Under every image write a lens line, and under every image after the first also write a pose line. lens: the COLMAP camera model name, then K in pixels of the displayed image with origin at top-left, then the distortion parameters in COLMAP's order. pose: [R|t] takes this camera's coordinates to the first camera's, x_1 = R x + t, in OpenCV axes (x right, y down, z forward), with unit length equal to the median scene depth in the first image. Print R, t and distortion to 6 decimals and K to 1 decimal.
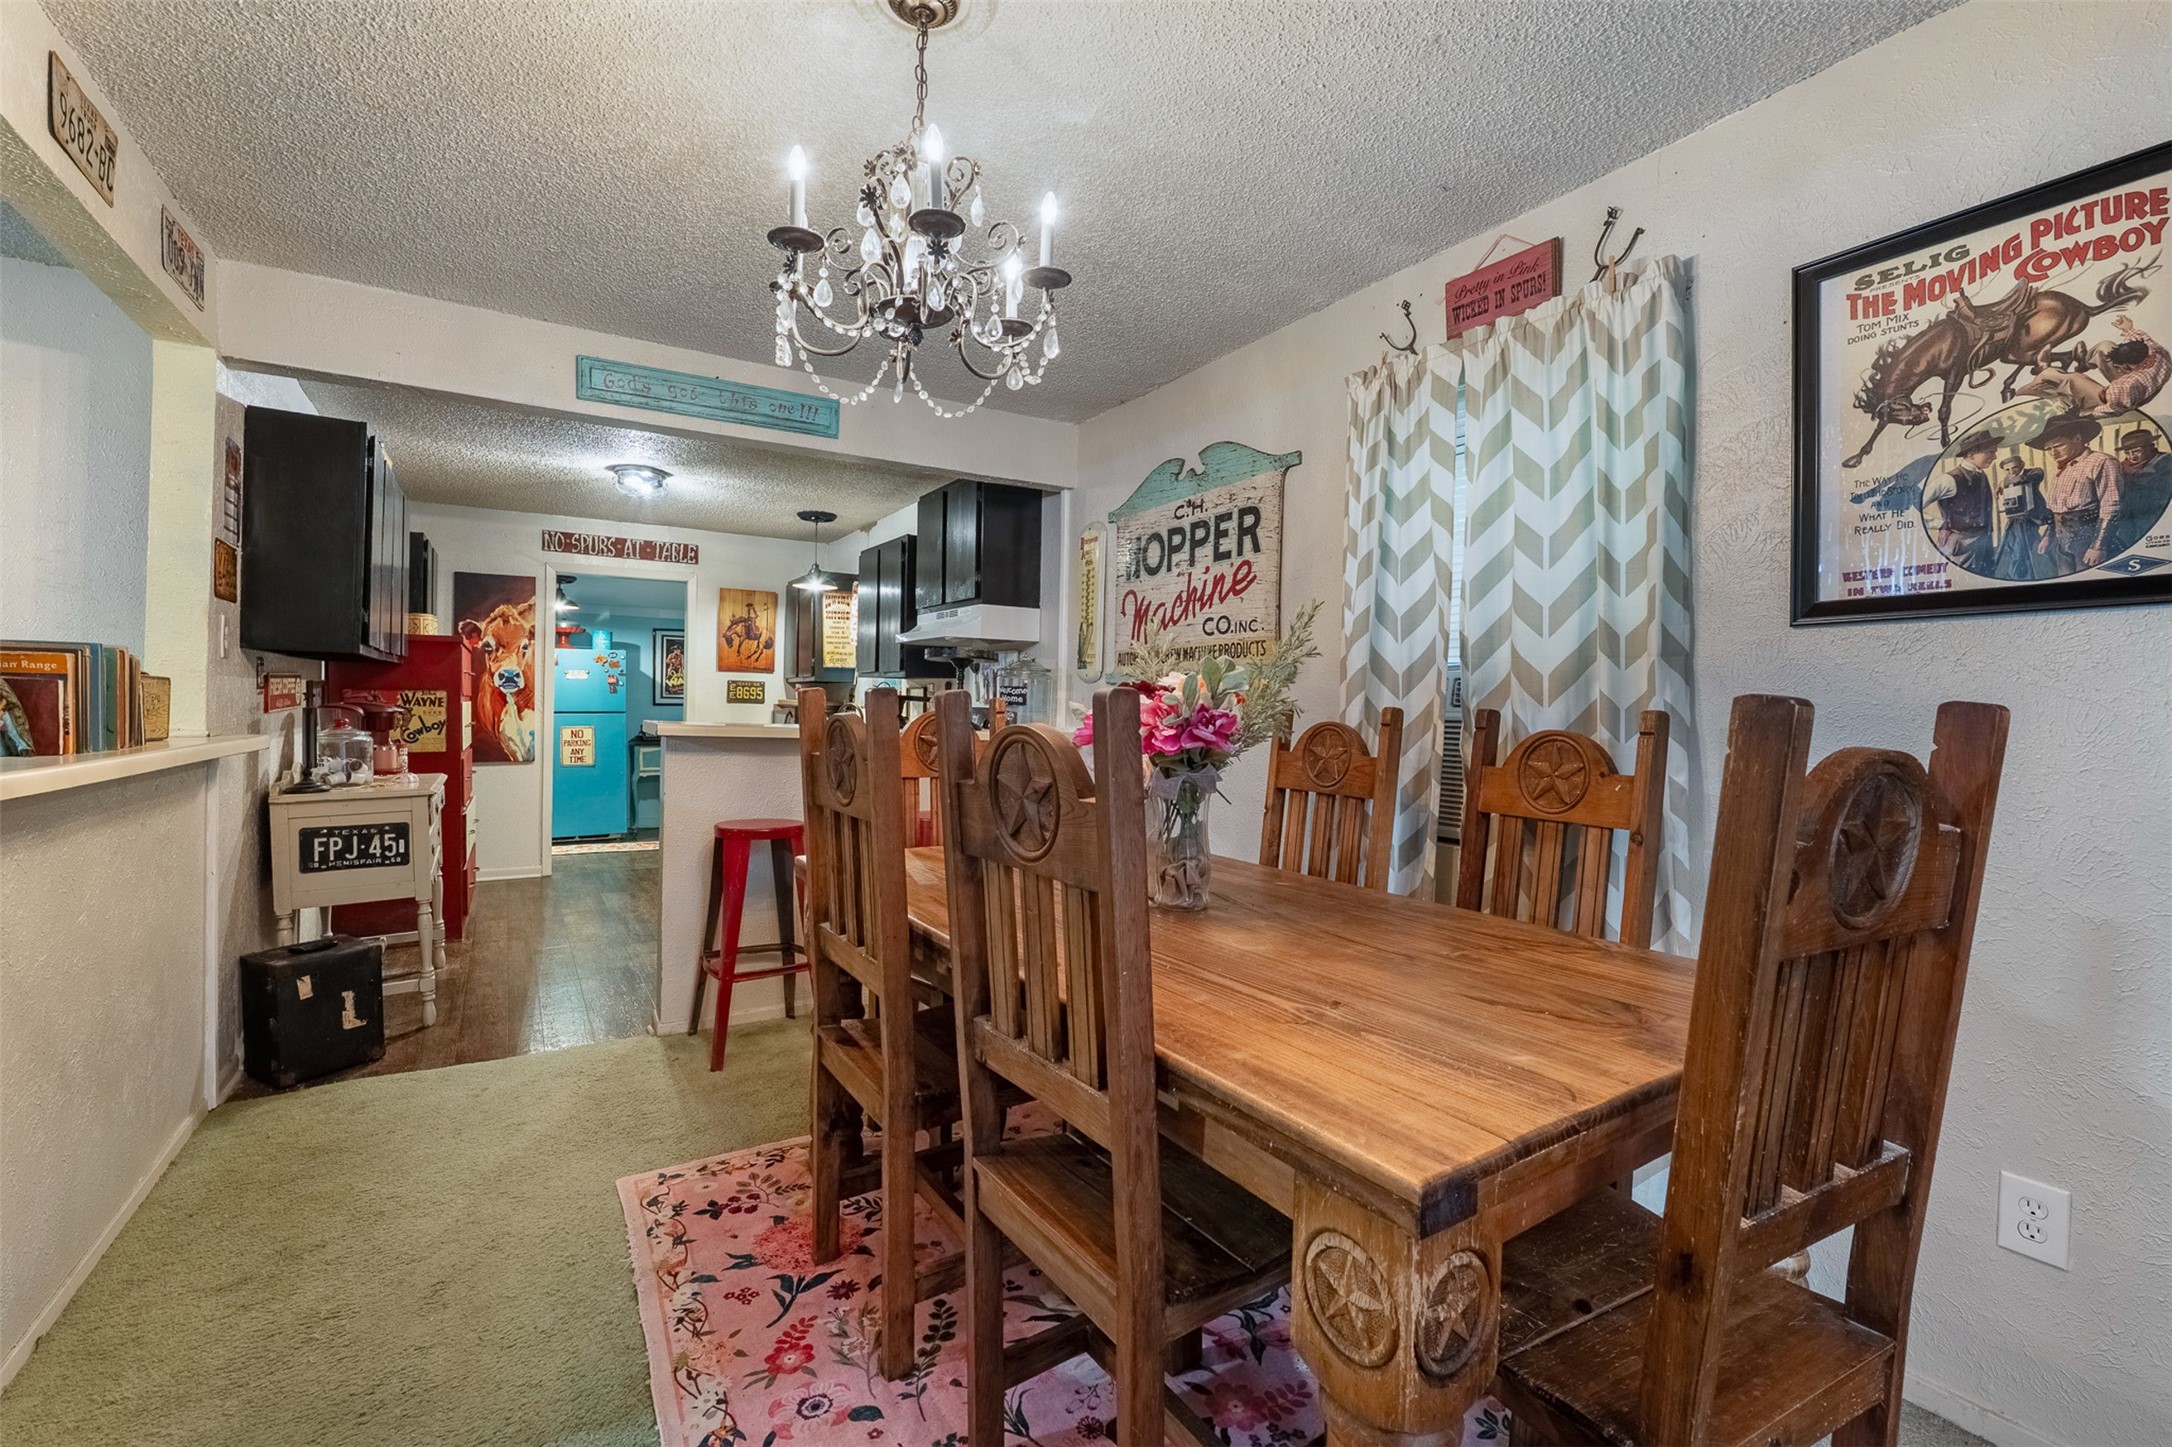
lens RADIAL K [[918.0, 0, 1065.0], [0, 918.0, 718.6], [0, 0, 1]] dist [-0.012263, 0.000358]
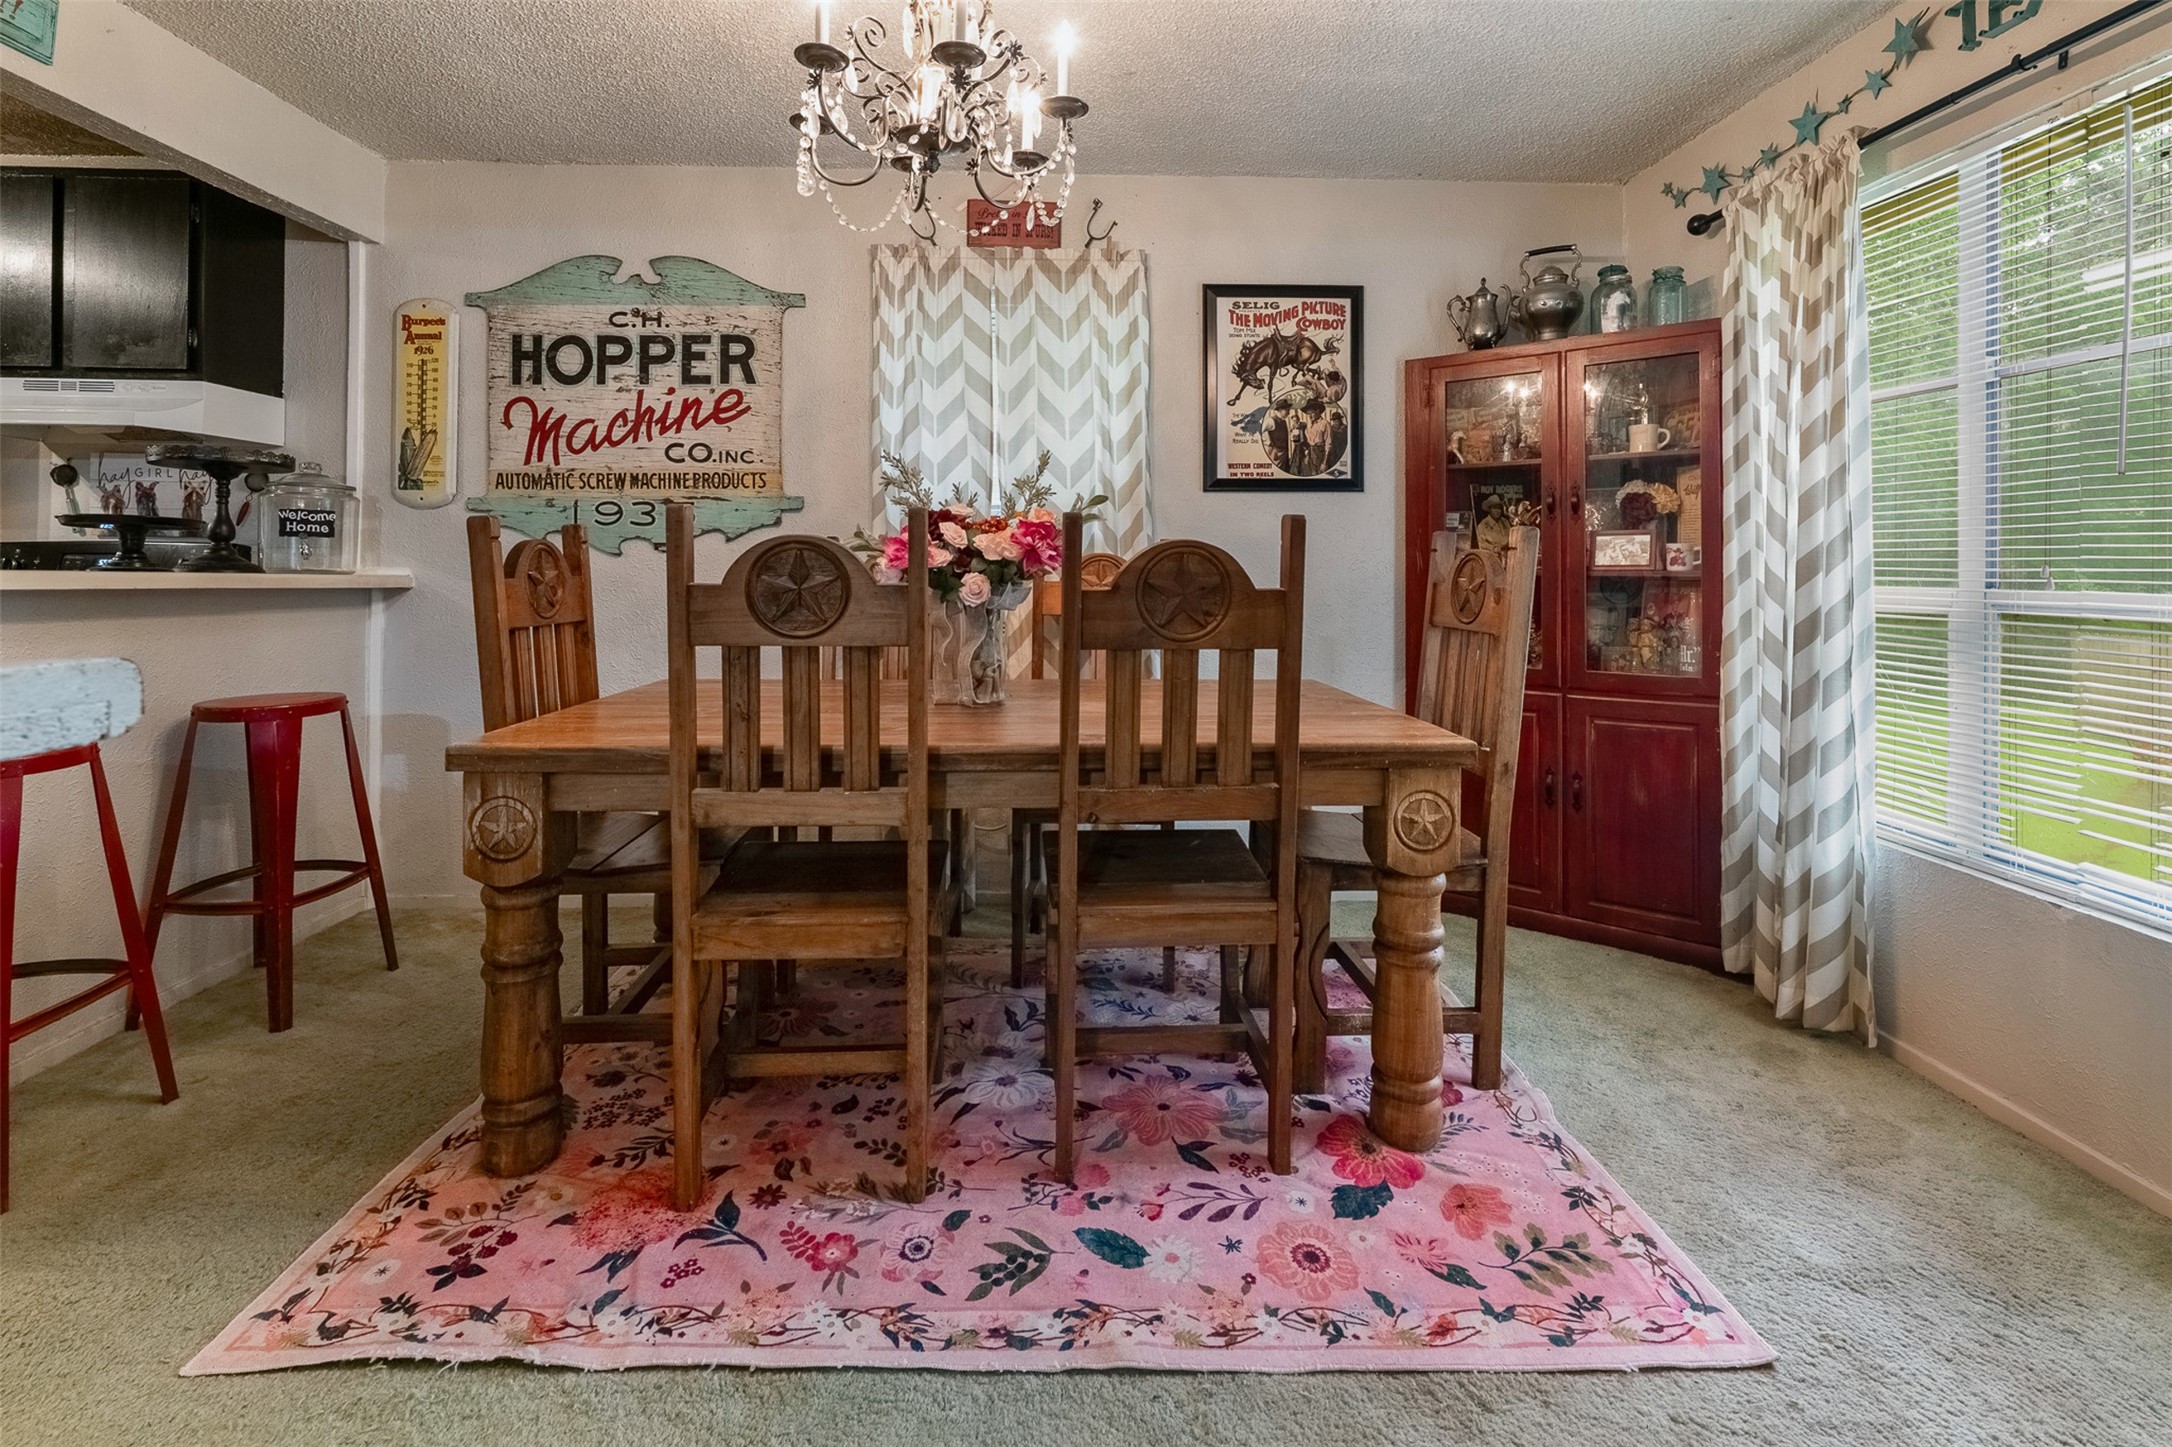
lens RADIAL K [[934.7, 0, 1126.6], [0, 934.7, 571.4], [0, 0, 1]] dist [-0.009428, 0.001100]
pose [[0.487155, -0.022247, 0.873032, -0.493610], [0.013676, 0.999747, 0.017845, 0.010071], [-0.873209, 0.003246, 0.487336, 0.156392]]
